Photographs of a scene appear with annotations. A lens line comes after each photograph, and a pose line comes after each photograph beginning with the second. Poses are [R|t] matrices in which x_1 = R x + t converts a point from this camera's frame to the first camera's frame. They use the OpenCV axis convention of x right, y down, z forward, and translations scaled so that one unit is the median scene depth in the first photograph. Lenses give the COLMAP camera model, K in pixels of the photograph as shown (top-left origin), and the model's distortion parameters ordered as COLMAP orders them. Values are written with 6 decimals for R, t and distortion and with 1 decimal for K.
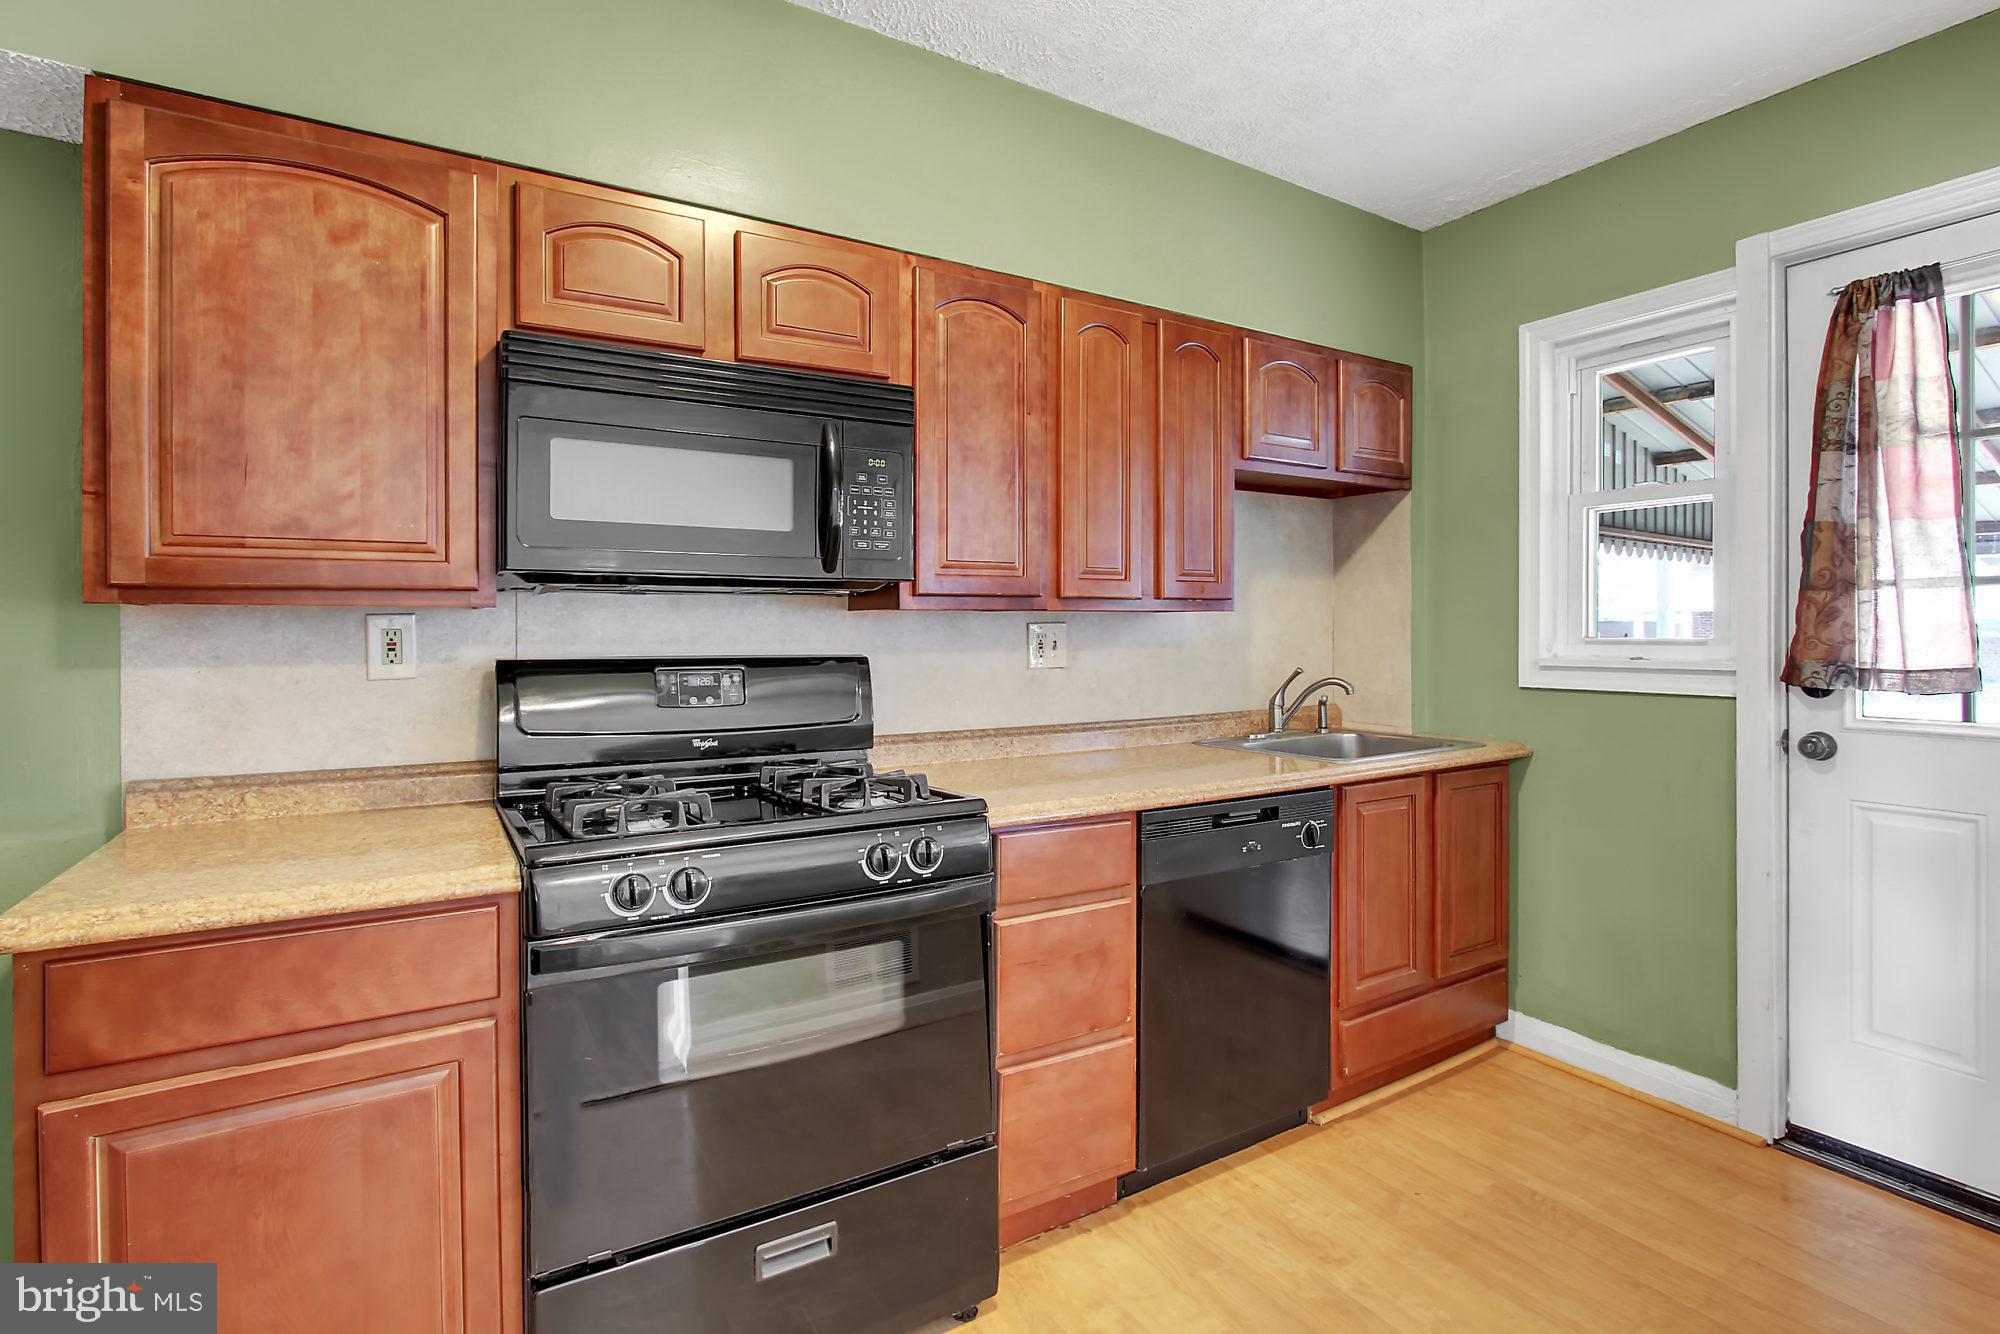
lens RADIAL K [[942.0, 0, 968.8], [0, 942.0, 634.9], [0, 0, 1]] dist [0.000312, 0.000027]
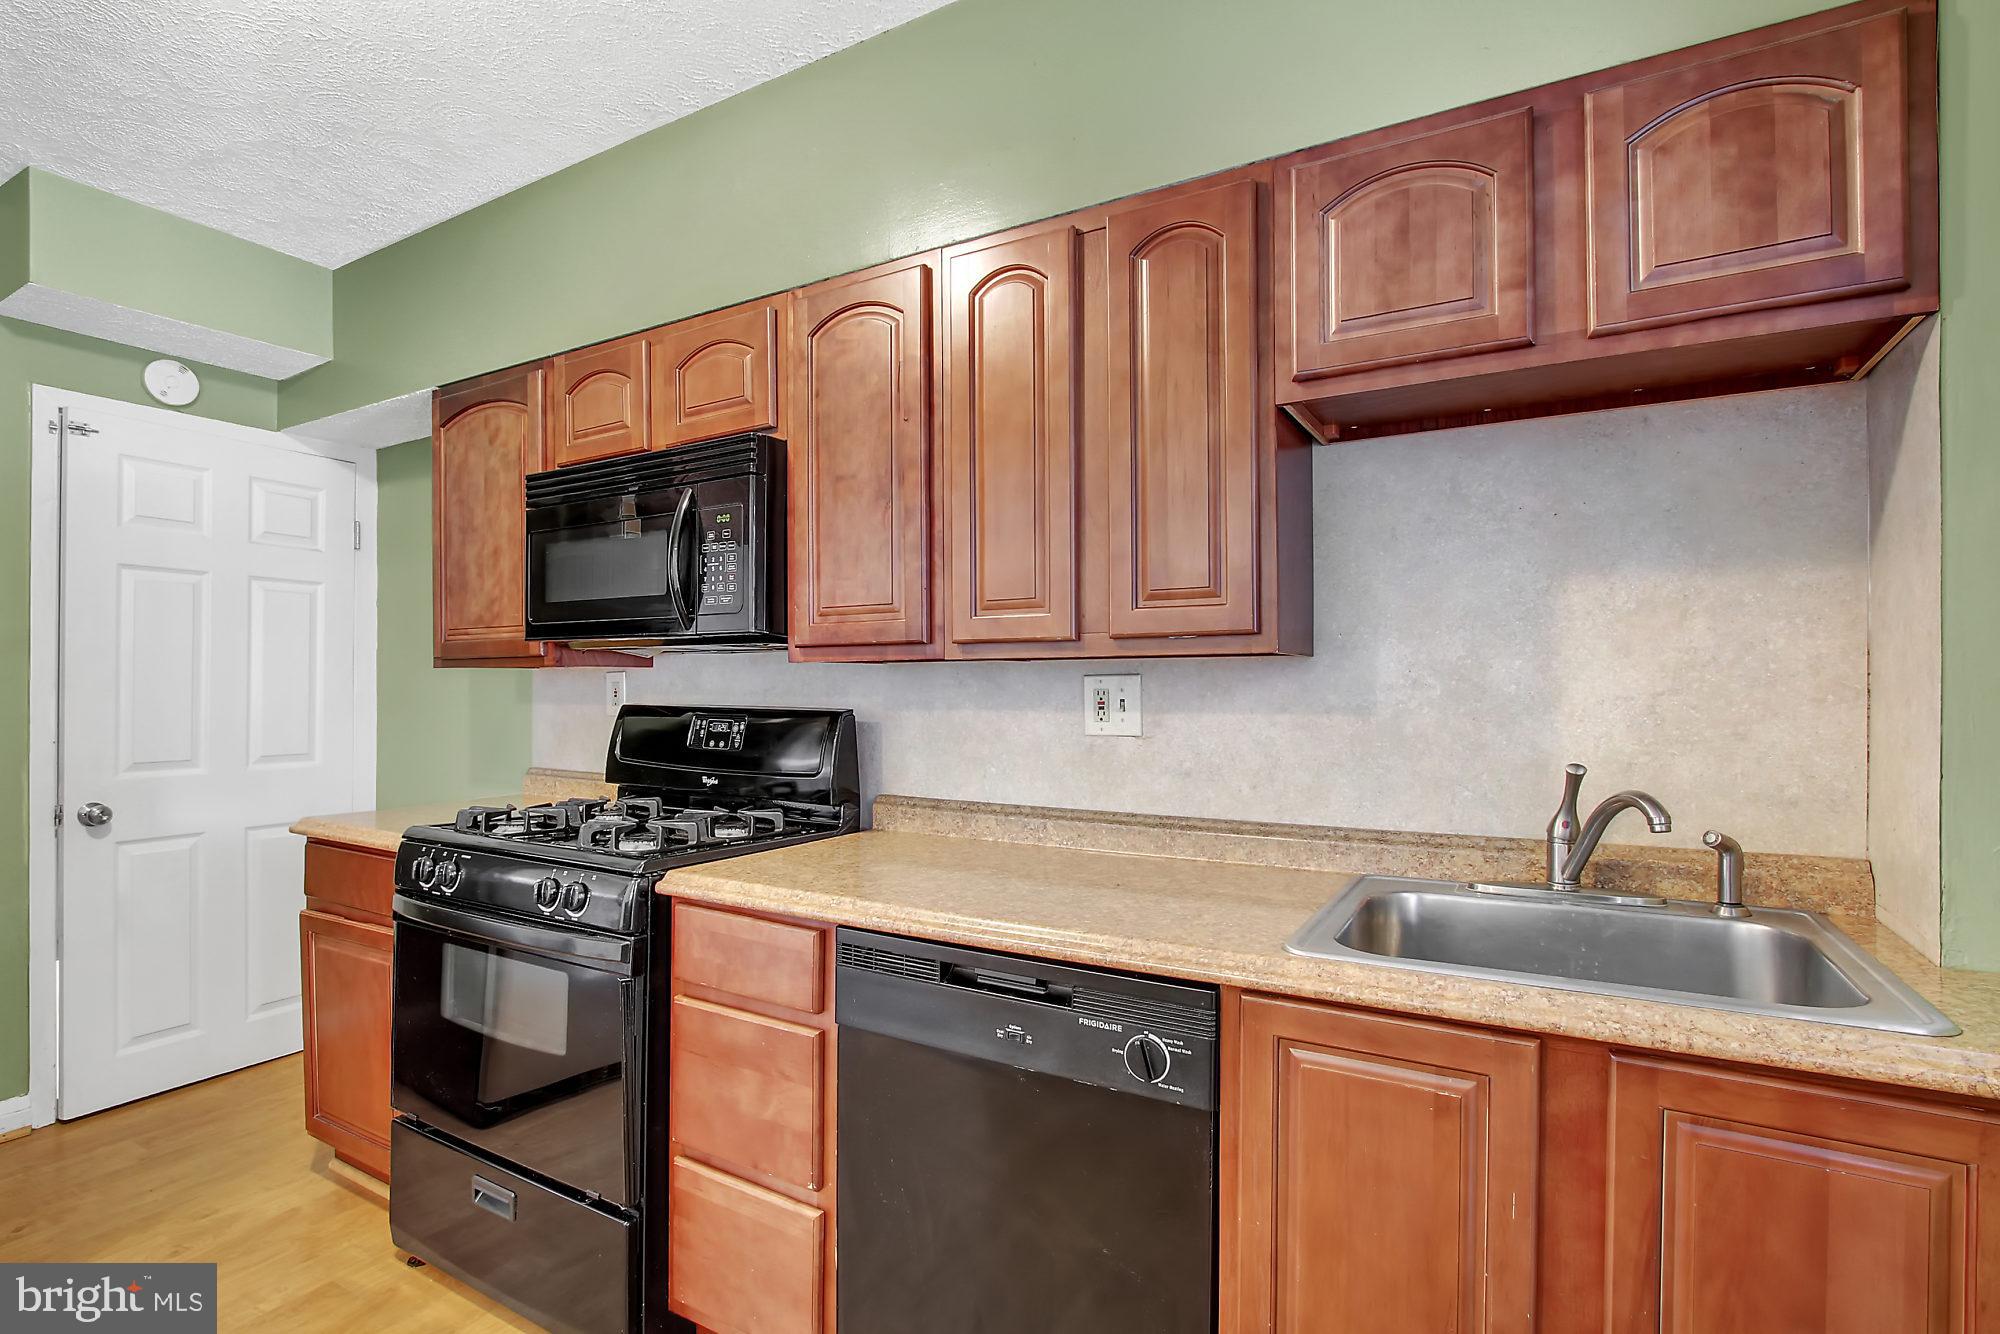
lens RADIAL K [[928.1, 0, 1034.2], [0, 928.1, 685.6], [0, 0, 1]] dist [0.001307, 0.000068]
pose [[0.509797, 0.004206, -0.860284, 0.805468], [-0.006156, 0.999980, 0.001241, -0.005633], [0.860273, 0.004663, 0.509813, 0.676046]]
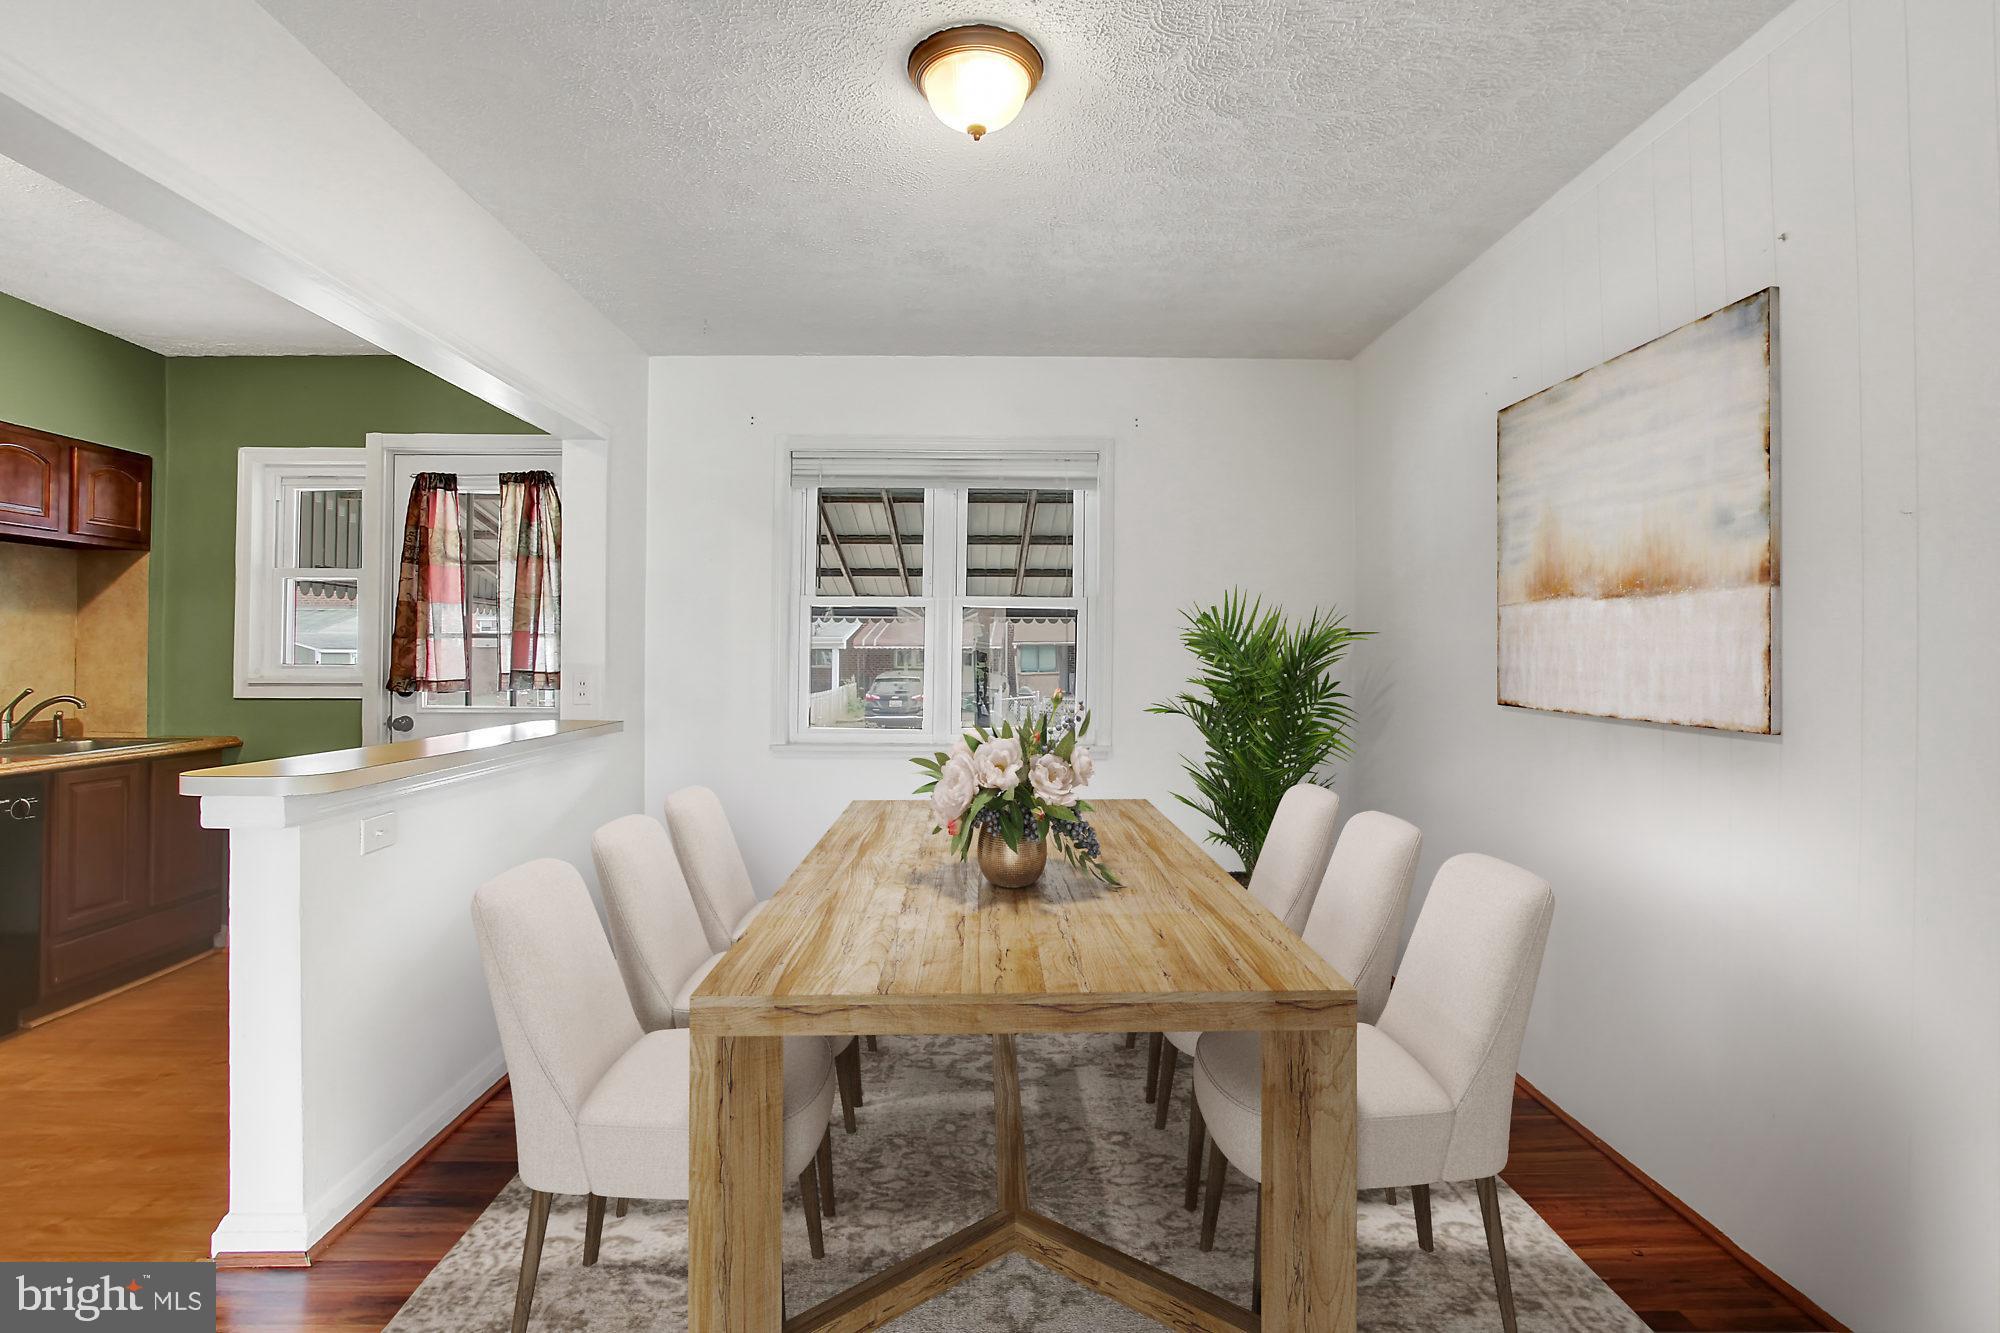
lens RADIAL K [[976.2, 0, 998.9], [0, 976.2, 645.4], [0, 0, 1]] dist [-0.003978, 0.001371]
pose [[0.487986, 0.014395, 0.872733, -0.182874], [-0.004335, 0.999892, -0.014068, -0.011448], [-0.872841, 0.003081, 0.487996, -0.942511]]
